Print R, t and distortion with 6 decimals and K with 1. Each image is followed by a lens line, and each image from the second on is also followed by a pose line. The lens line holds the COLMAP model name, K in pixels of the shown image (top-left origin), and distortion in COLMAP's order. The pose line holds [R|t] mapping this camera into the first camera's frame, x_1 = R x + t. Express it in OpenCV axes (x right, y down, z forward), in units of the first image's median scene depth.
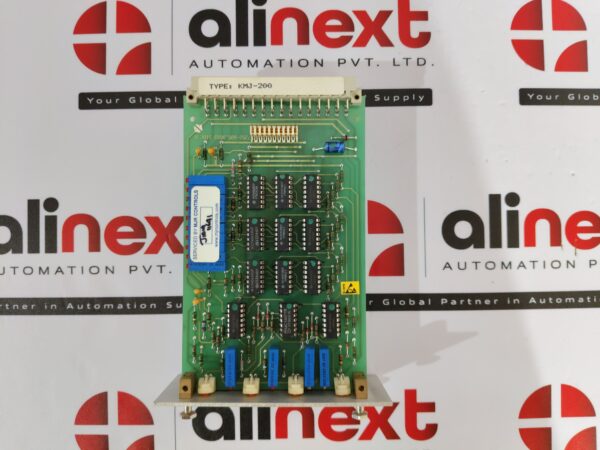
lens RADIAL K [[468.8, 0, 299.6], [0, 468.8, 213.5], [0, 0, 1]] dist [-0.023027, -0.011734]
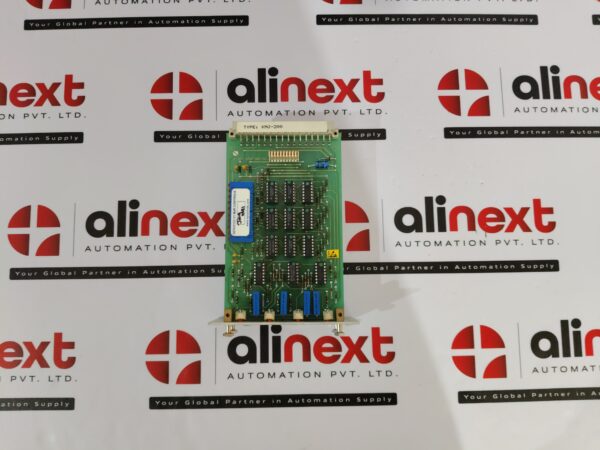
lens RADIAL K [[500.0, 0, 300.0], [0, 500.0, 225.0], [0, 0, 1]] dist [0.109867, -0.280617]
pose [[0.999974, -0.004342, 0.005788, -0.009915], [0.004897, 0.995021, -0.099544, 0.219749], [-0.005327, 0.099570, 0.995016, -0.637328]]
